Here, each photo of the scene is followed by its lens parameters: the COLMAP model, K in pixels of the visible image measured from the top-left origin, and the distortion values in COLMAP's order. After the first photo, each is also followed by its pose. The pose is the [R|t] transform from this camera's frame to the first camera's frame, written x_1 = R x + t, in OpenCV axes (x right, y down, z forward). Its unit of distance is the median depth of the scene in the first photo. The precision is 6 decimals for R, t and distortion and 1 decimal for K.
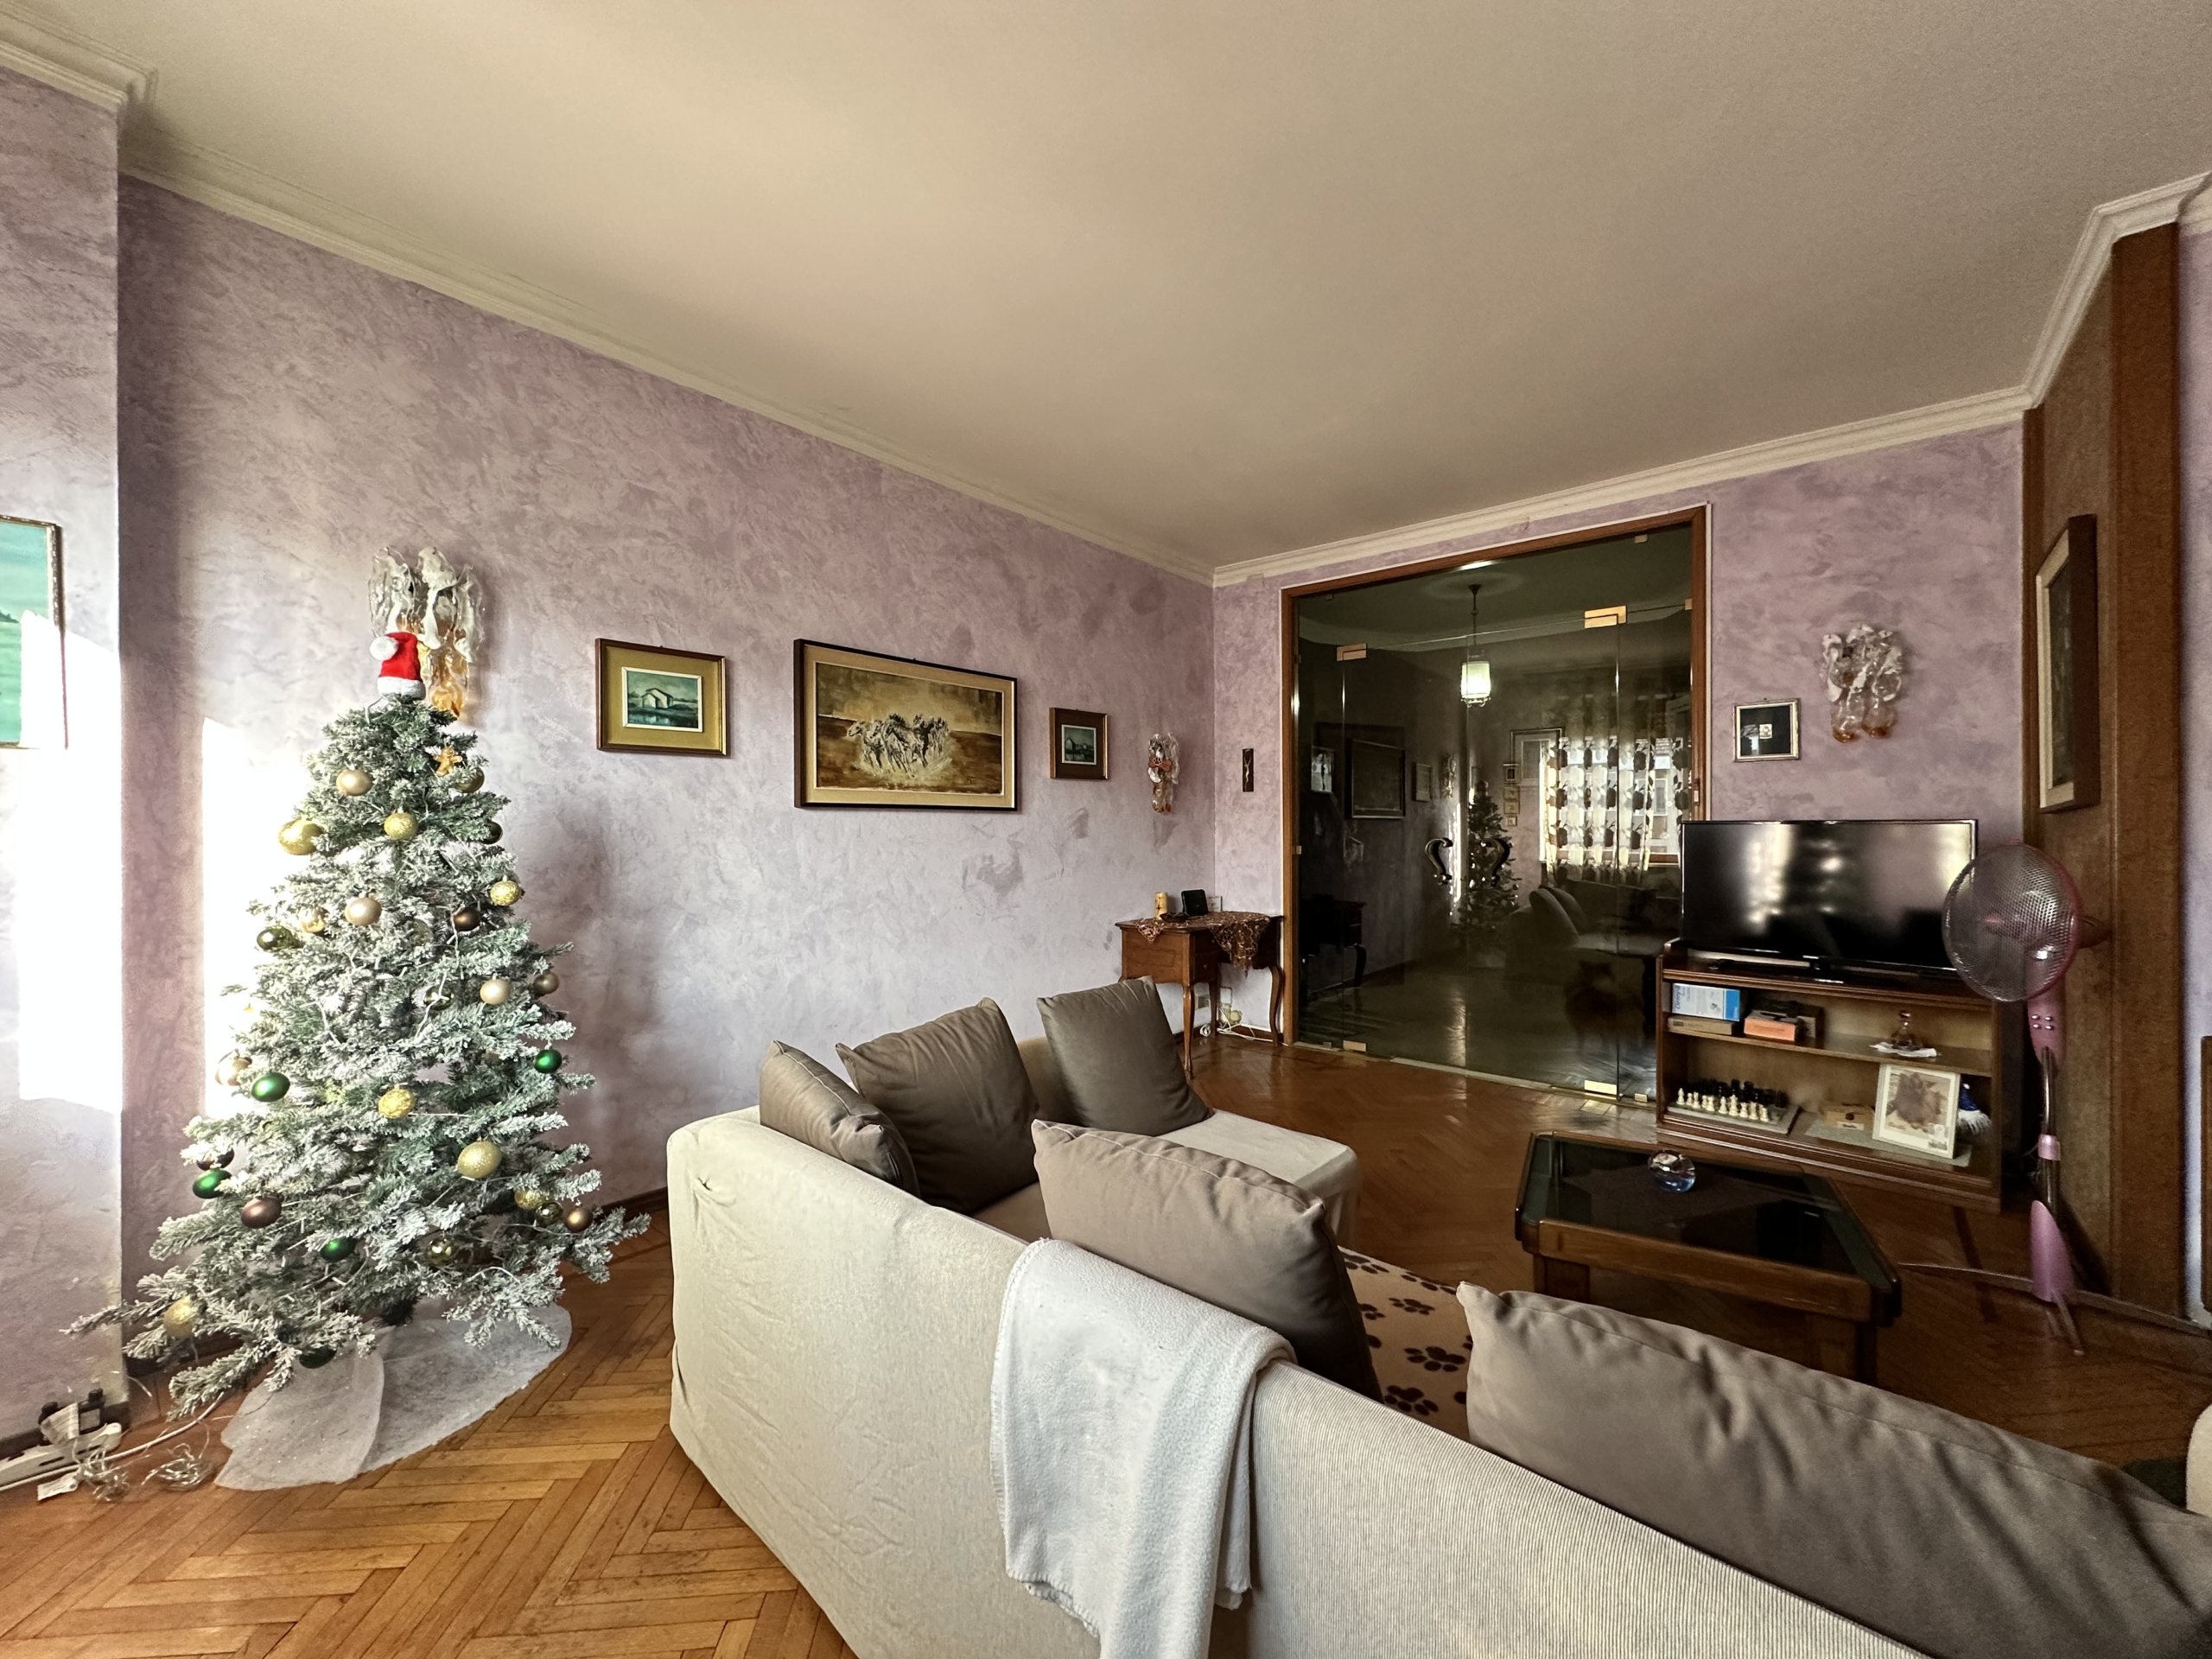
lens RADIAL K [[878.3, 0, 1106.9], [0, 878.3, 829.4], [0, 0, 1]] dist [-0.004241, 0.000357]
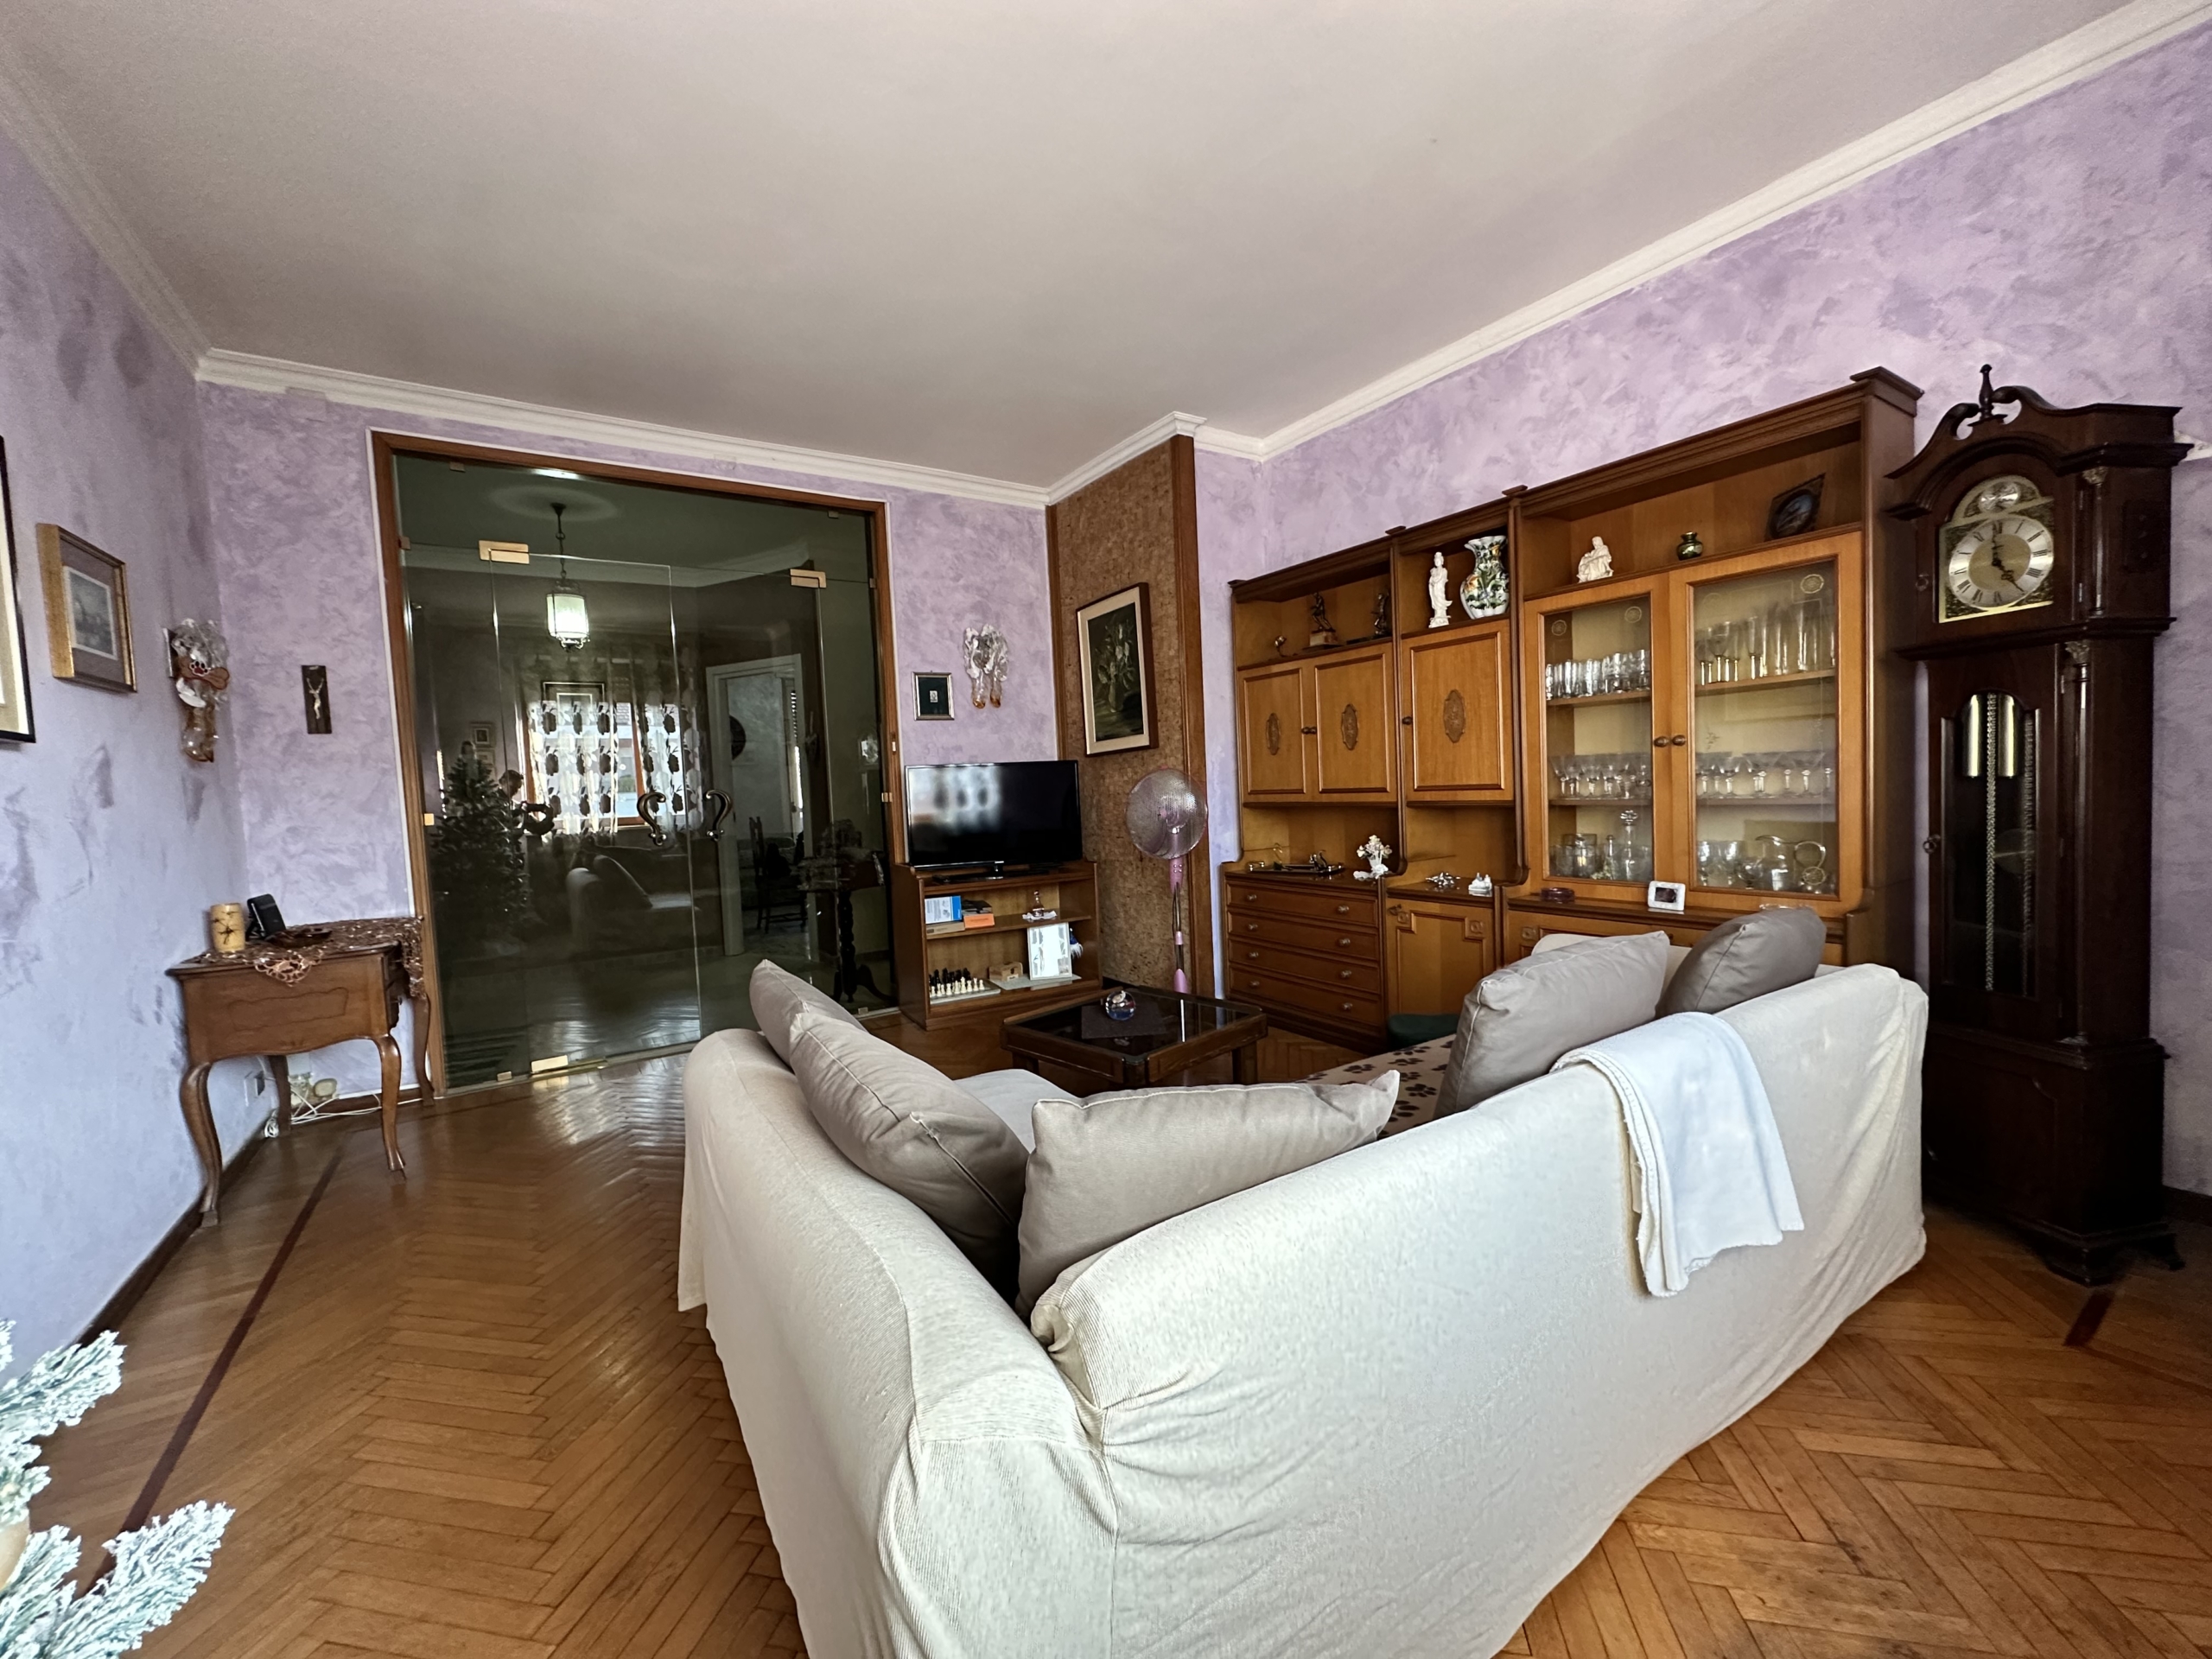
lens RADIAL K [[878.3, 0, 1105.5], [0, 878.3, 827.4], [0, 0, 1]] dist [-0.004241, 0.000357]
pose [[0.278803, -0.060223, 0.958458, -0.320416], [0.045537, 0.997738, 0.049445, 0.020912], [-0.959268, 0.029860, 0.280915, 0.306629]]
